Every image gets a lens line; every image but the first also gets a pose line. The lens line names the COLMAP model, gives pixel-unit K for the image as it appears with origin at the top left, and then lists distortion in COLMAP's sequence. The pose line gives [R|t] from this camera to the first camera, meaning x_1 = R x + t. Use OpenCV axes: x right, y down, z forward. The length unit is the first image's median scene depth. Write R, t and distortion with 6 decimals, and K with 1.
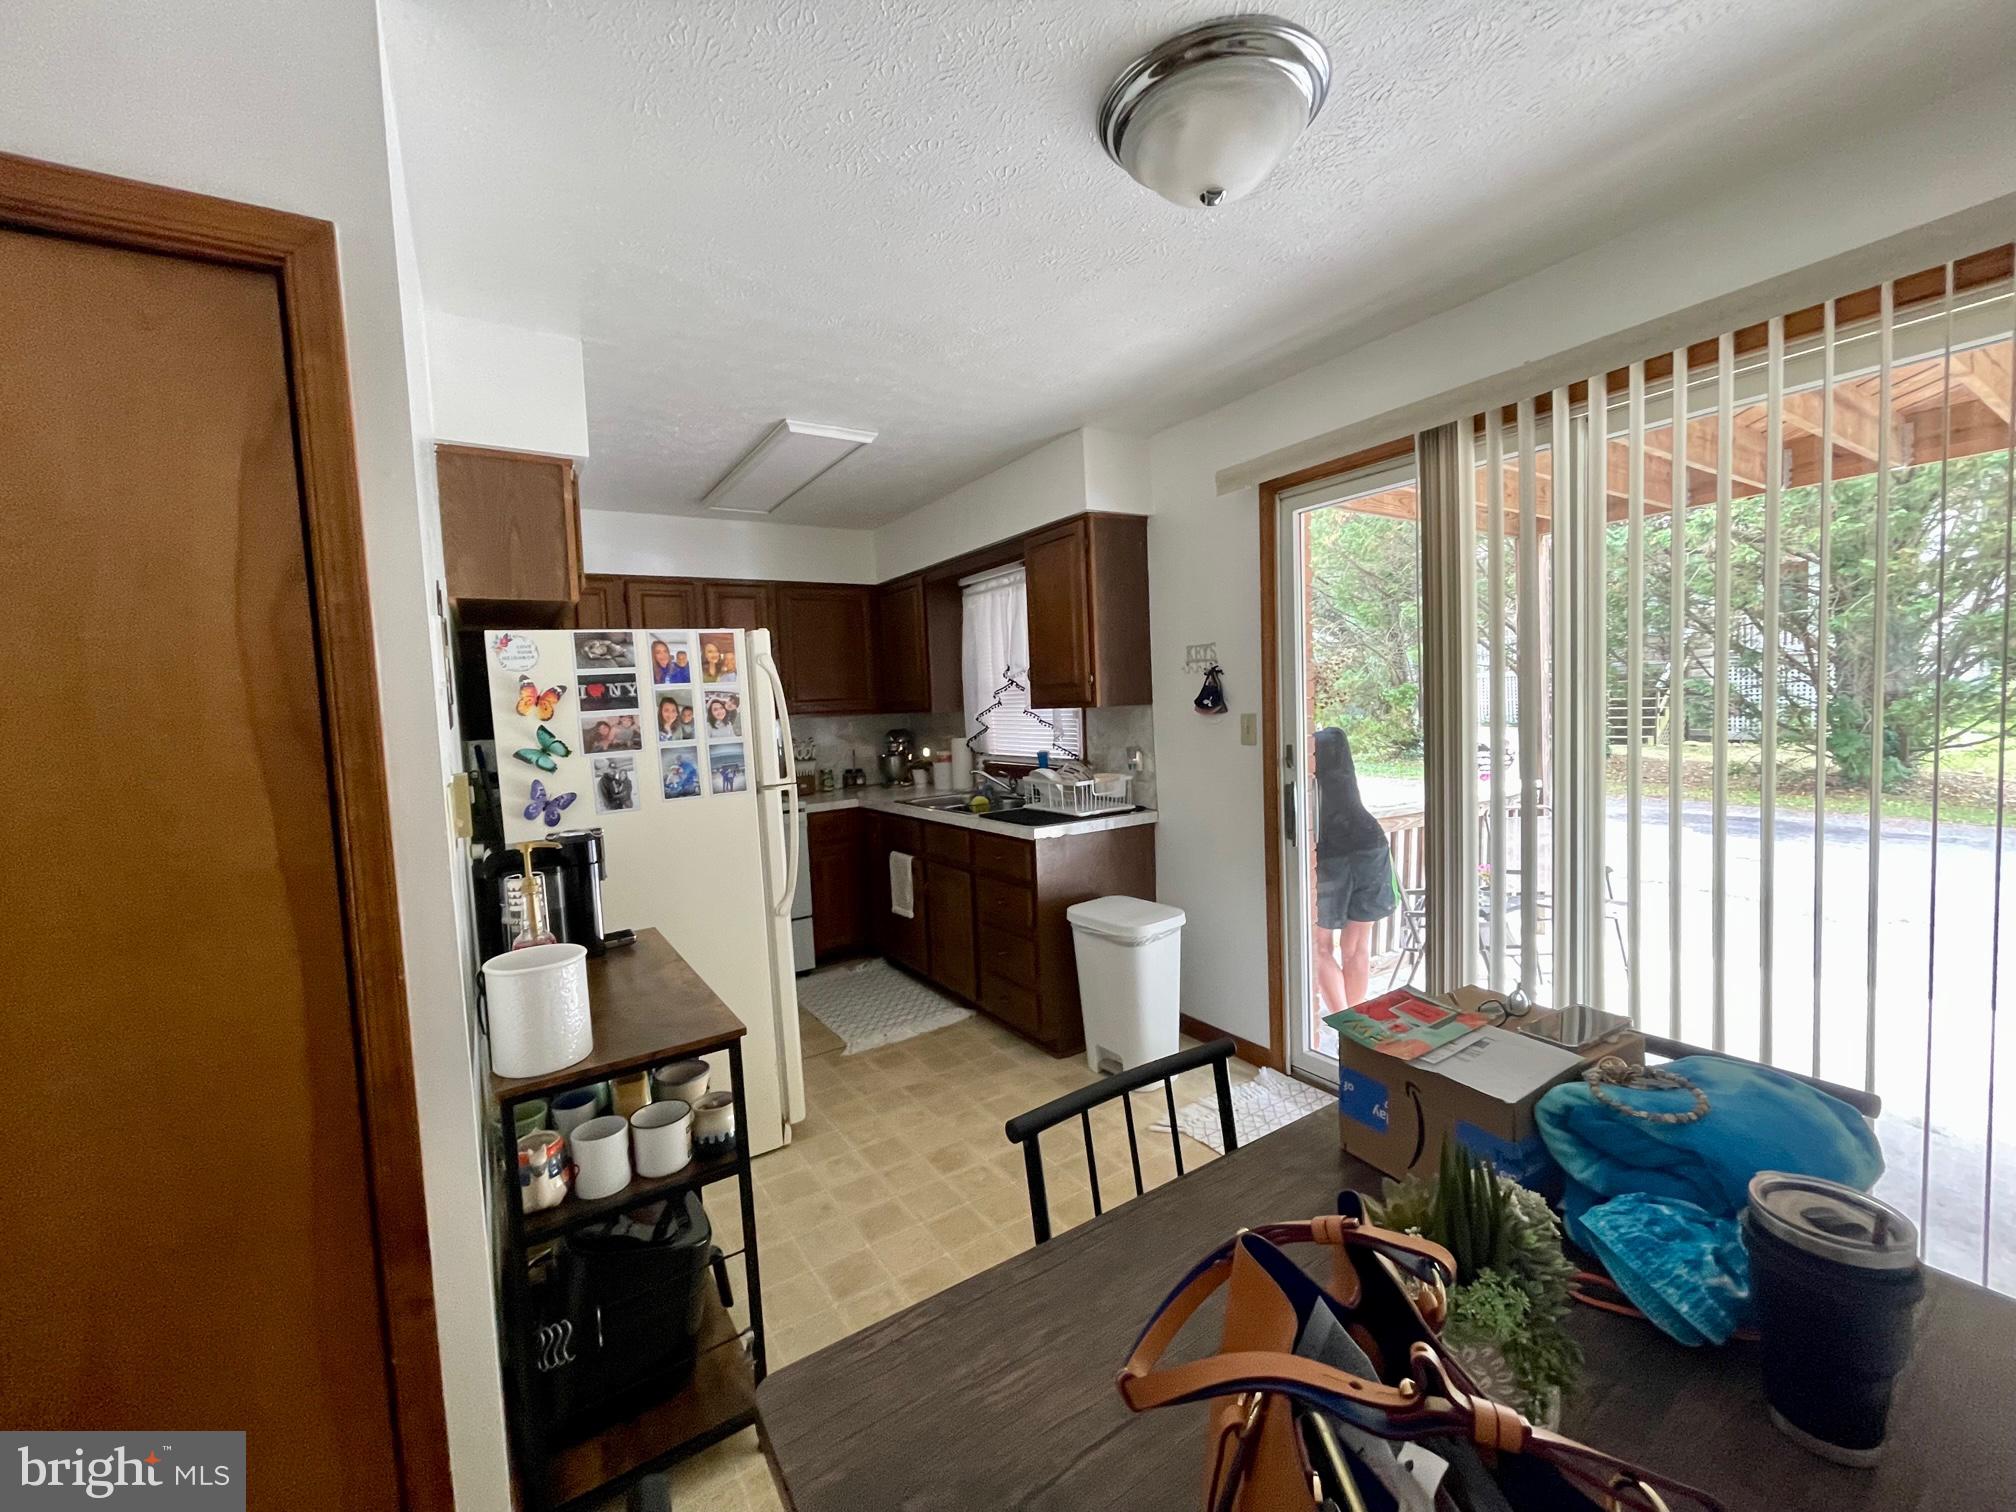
lens RADIAL K [[822.1, 0, 1010.7], [0, 822.1, 758.3], [0, 0, 1]] dist [-0.005198, -0.000588]
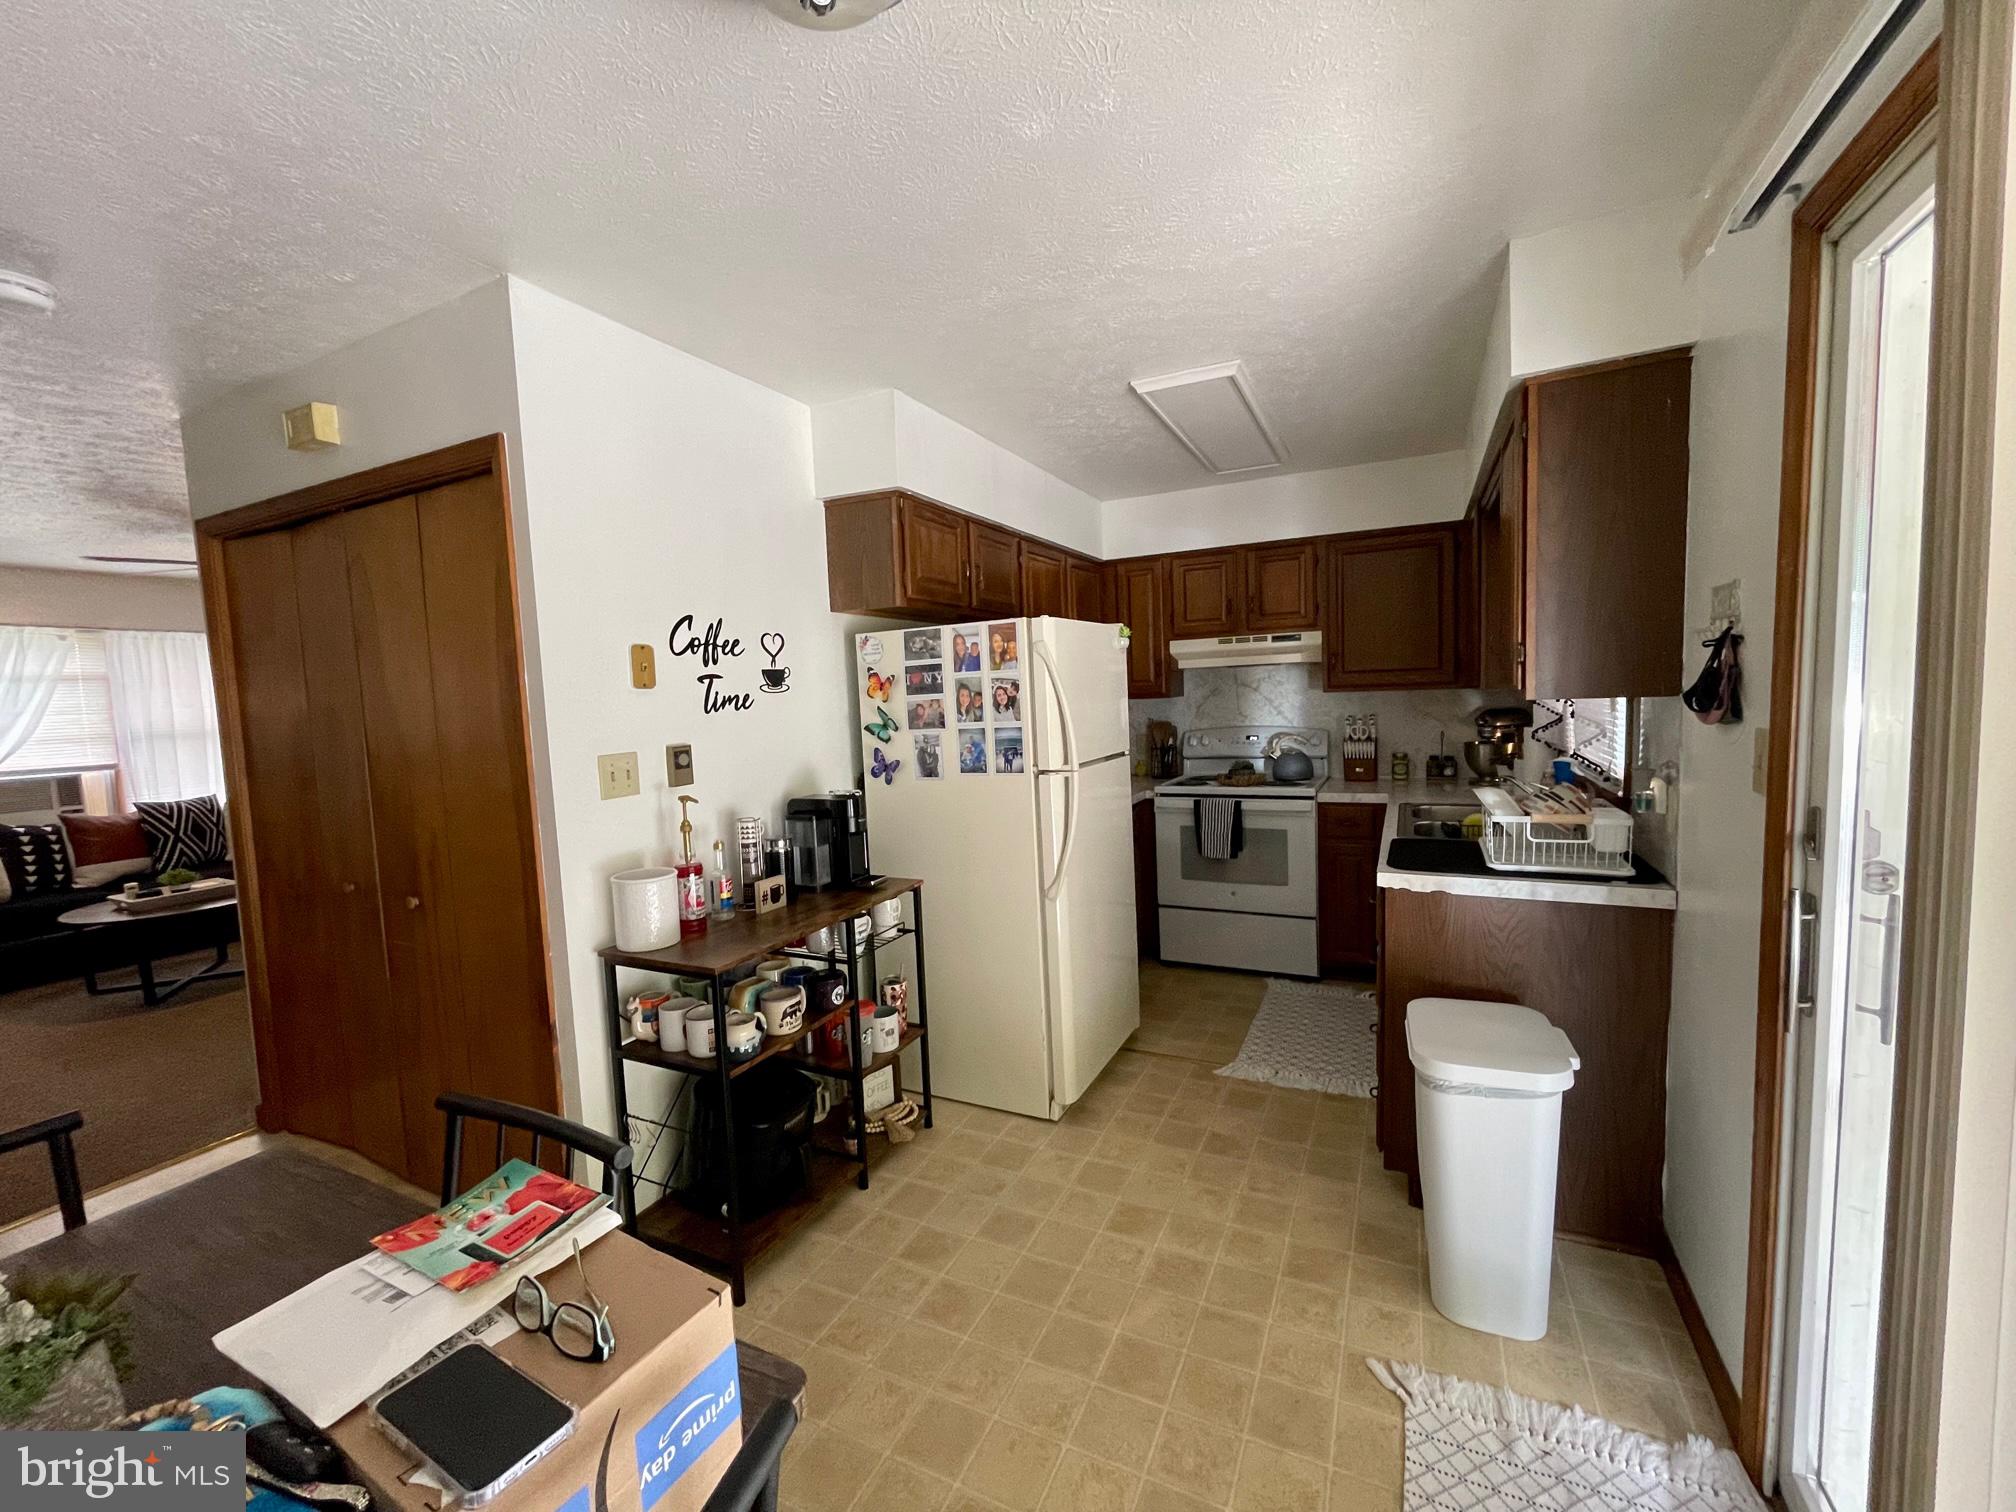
lens RADIAL K [[822.1, 0, 1002.6], [0, 822.1, 757.7], [0, 0, 1]] dist [-0.005198, -0.000588]
pose [[0.505707, 0.097992, -0.857122, 0.584855], [-0.045332, 0.995174, 0.087028, -0.073878], [0.861514, -0.005156, 0.507708, 0.469801]]
